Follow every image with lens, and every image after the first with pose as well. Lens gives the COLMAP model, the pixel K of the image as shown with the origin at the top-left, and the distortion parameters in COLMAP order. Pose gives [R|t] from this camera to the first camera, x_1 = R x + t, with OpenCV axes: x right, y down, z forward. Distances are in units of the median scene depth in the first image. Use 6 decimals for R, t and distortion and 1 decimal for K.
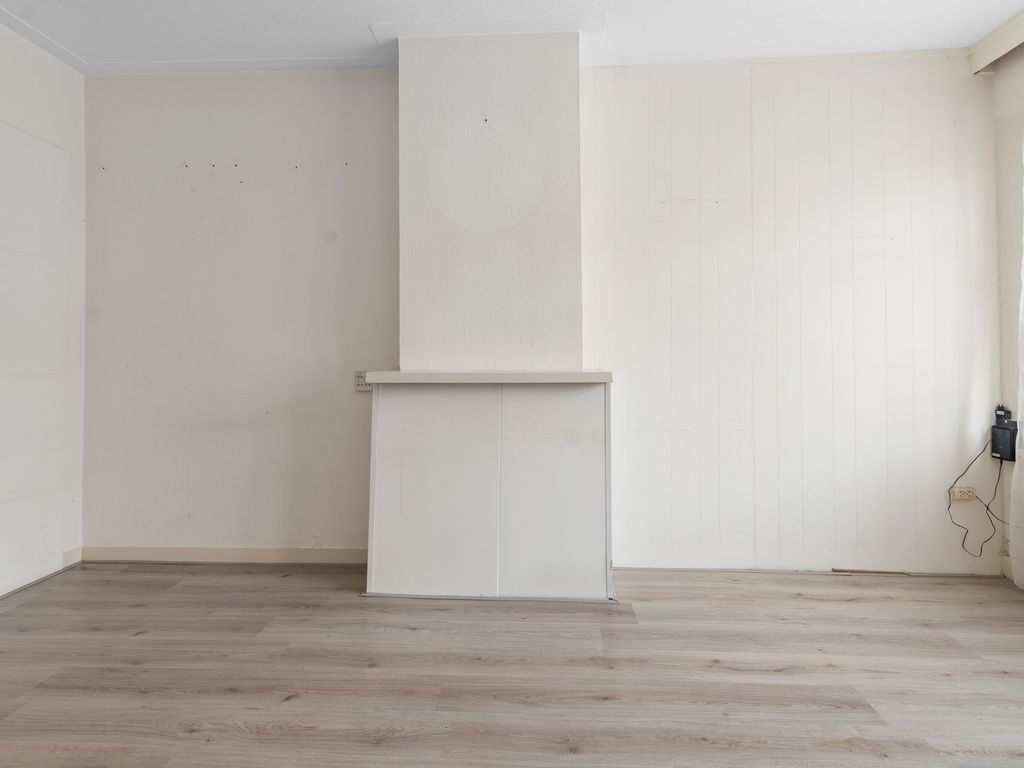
lens RADIAL K [[528.7, 0, 510.1], [0, 528.7, 369.1], [0, 0, 1]] dist [0.004891, 0.001496]
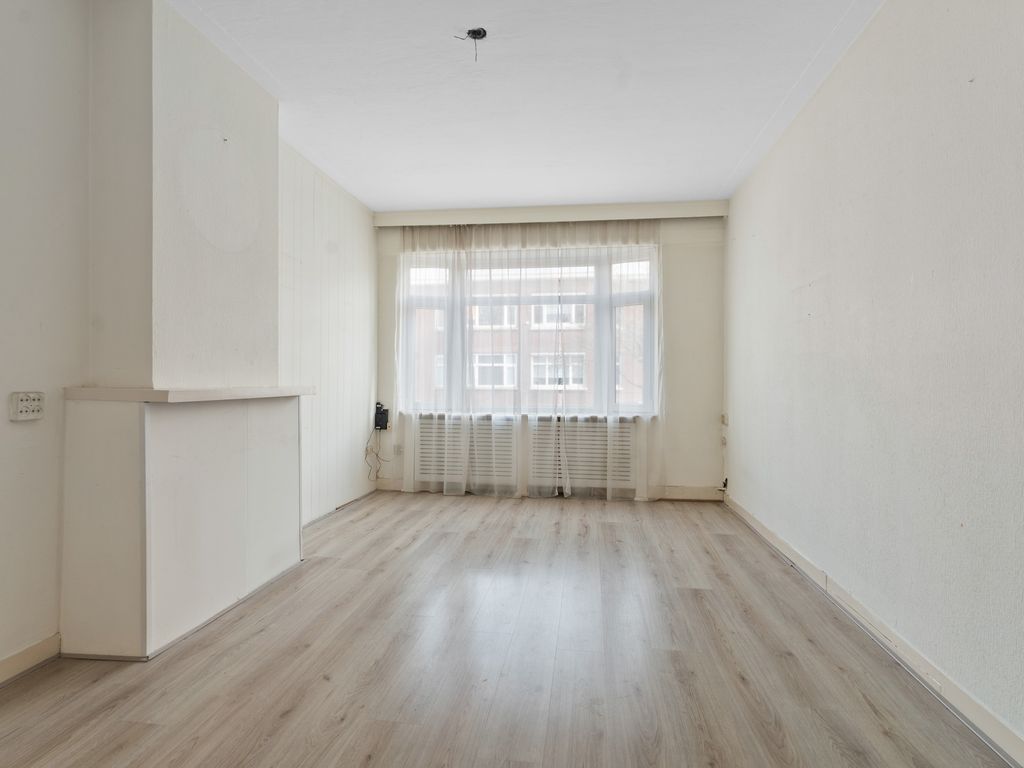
lens RADIAL K [[522.8, 0, 513.9], [0, 522.8, 380.5], [0, 0, 1]] dist [0.003171, 0.001356]
pose [[0.096561, -0.000179, 0.995327, -1.138845], [0.004069, 0.999992, -0.000215, -0.009248], [-0.995319, 0.004071, 0.096561, 0.377723]]
